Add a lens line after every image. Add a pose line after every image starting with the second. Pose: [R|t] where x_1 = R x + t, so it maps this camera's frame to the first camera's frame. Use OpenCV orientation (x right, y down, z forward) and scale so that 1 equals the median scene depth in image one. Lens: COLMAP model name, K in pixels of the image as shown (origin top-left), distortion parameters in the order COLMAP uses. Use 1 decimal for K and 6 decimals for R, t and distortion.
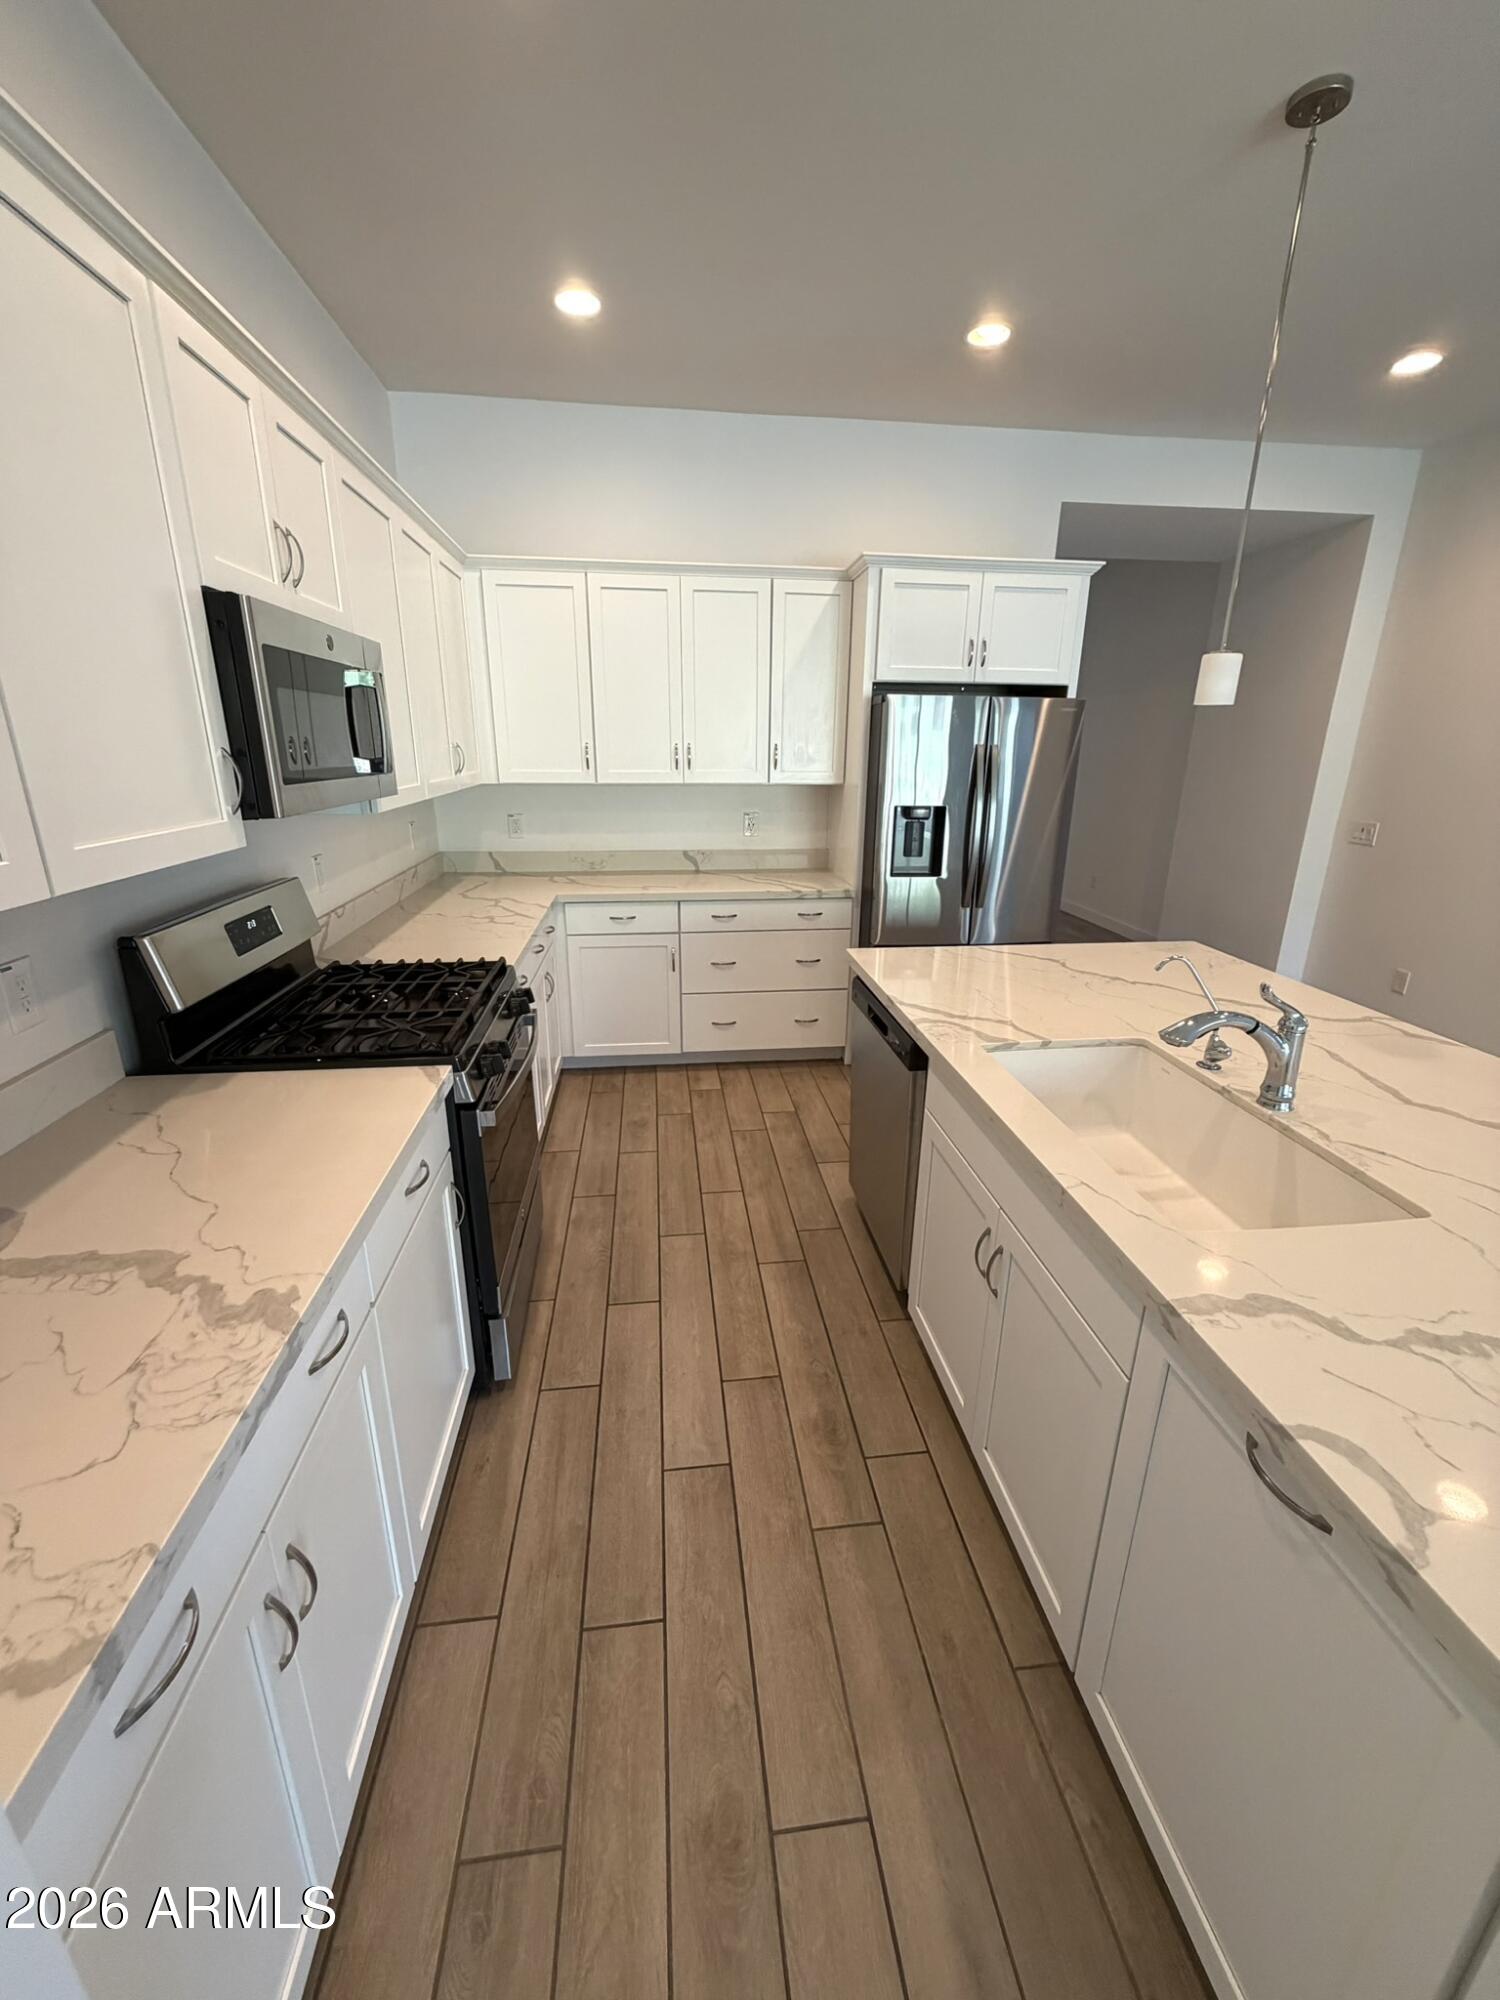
lens RADIAL K [[812.4, 0, 752.1], [0, 812.4, 1002.2], [0, 0, 1]] dist [0.000055, -0.000012]
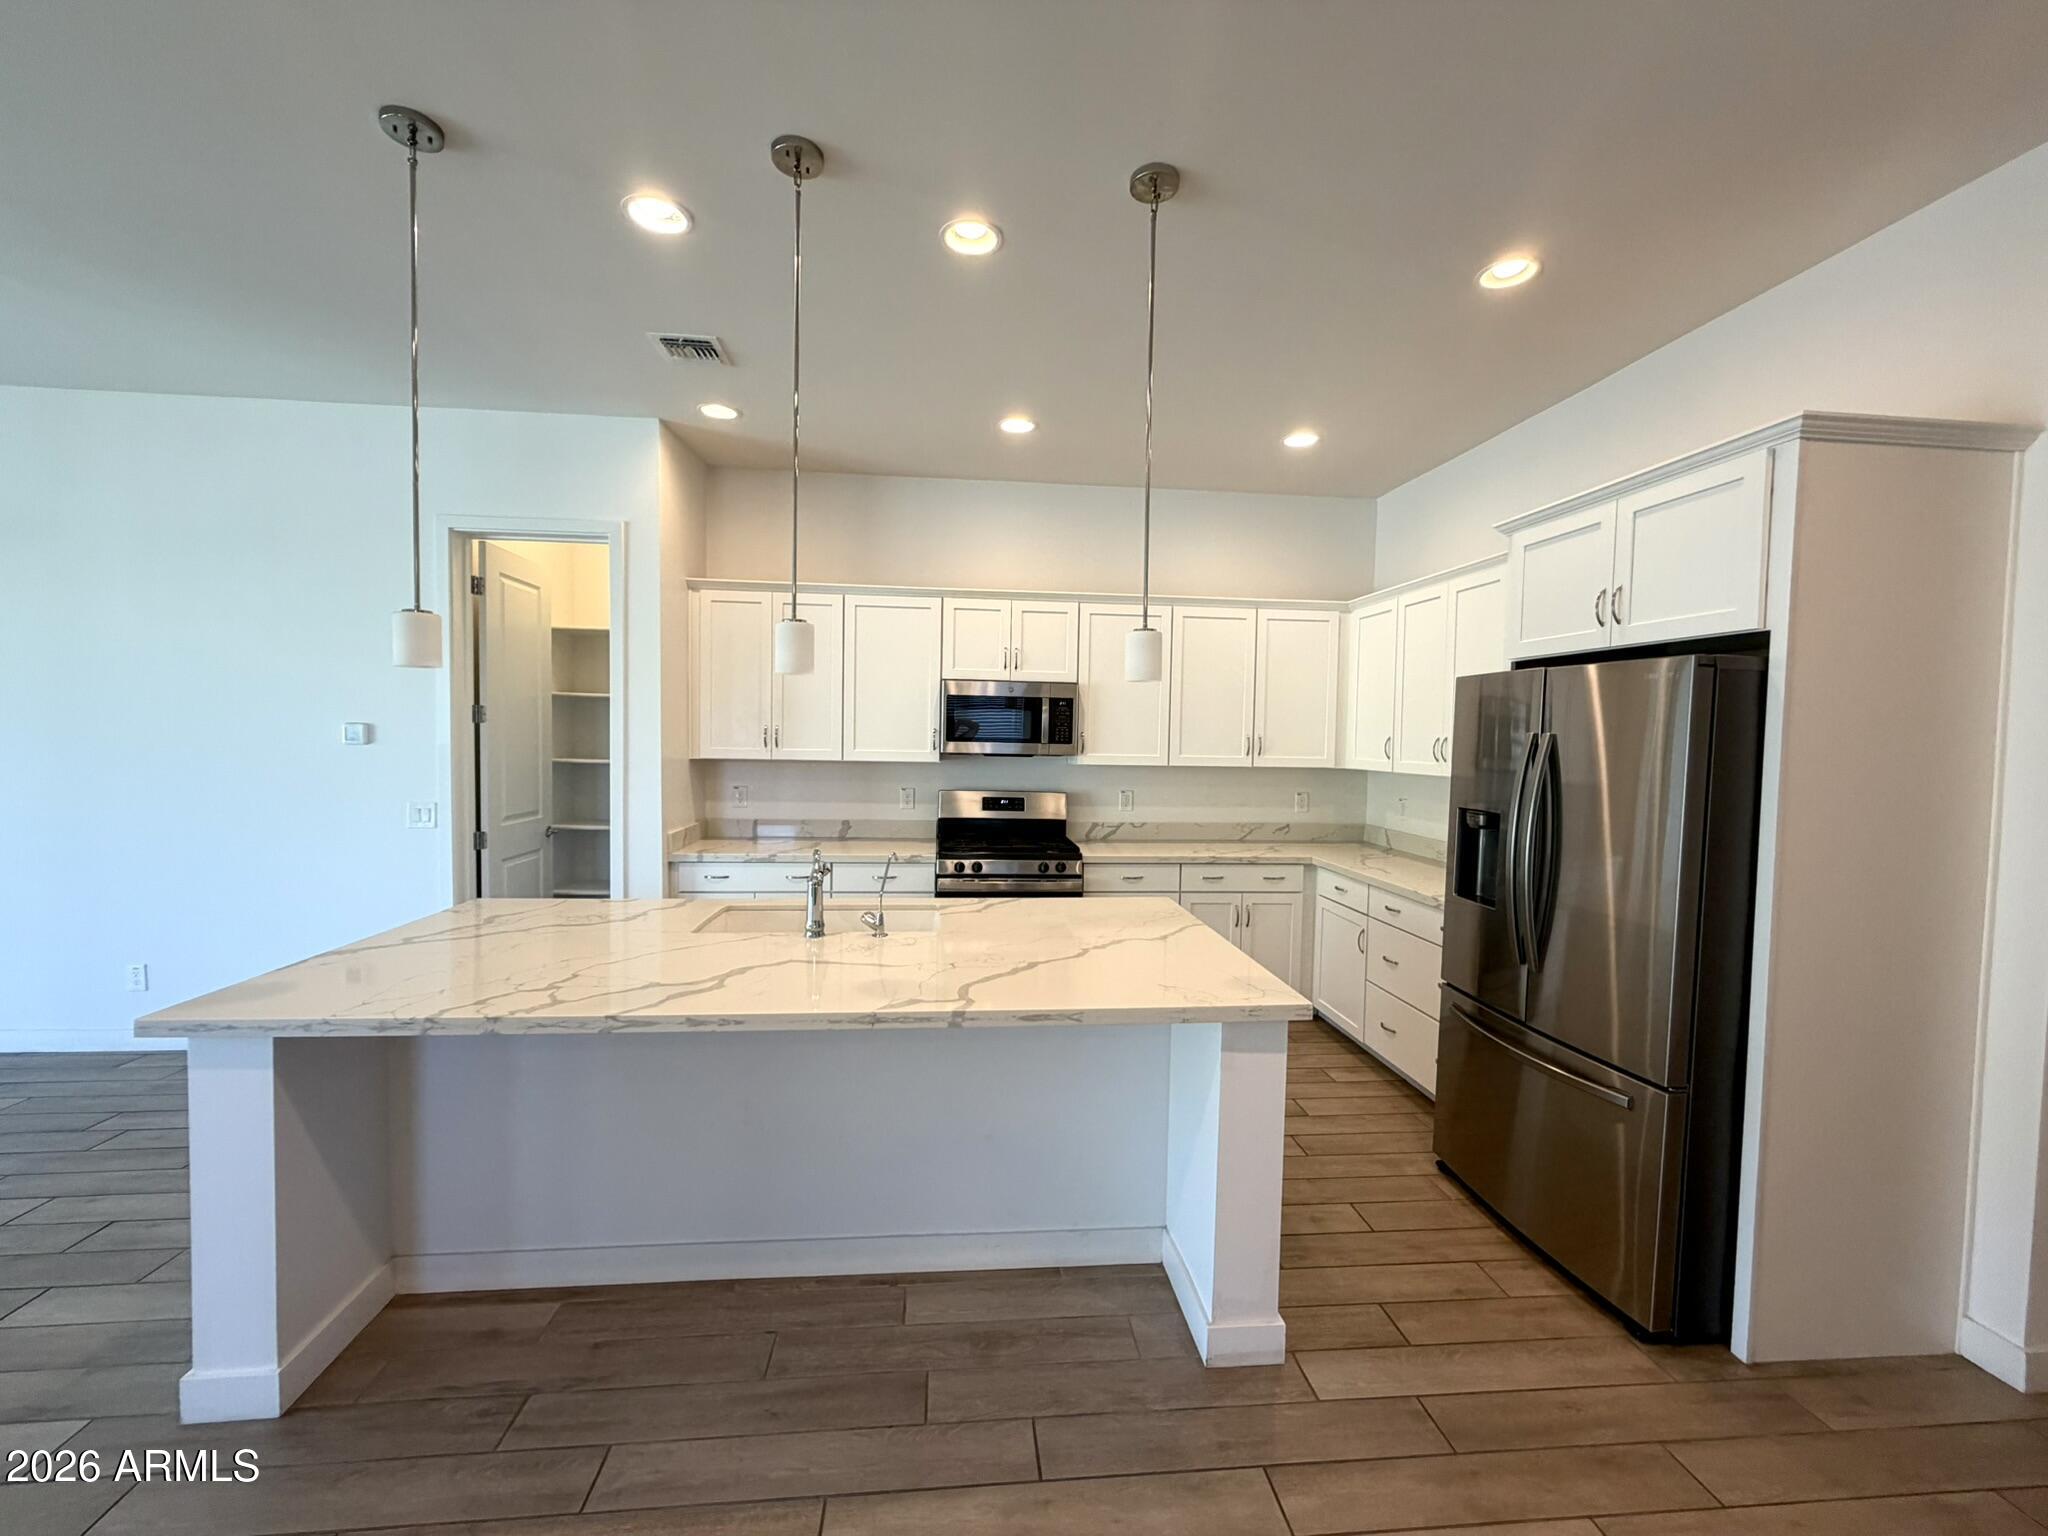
lens RADIAL K [[831.8, 0, 1024.6], [0, 831.8, 769.8], [0, 0, 1]] dist [0.000055, -0.000012]
pose [[-0.017457, 0.032983, -0.999303, 0.921566], [-0.326055, 0.944631, 0.036875, -0.152869], [0.945190, 0.326472, -0.005736, 0.539711]]
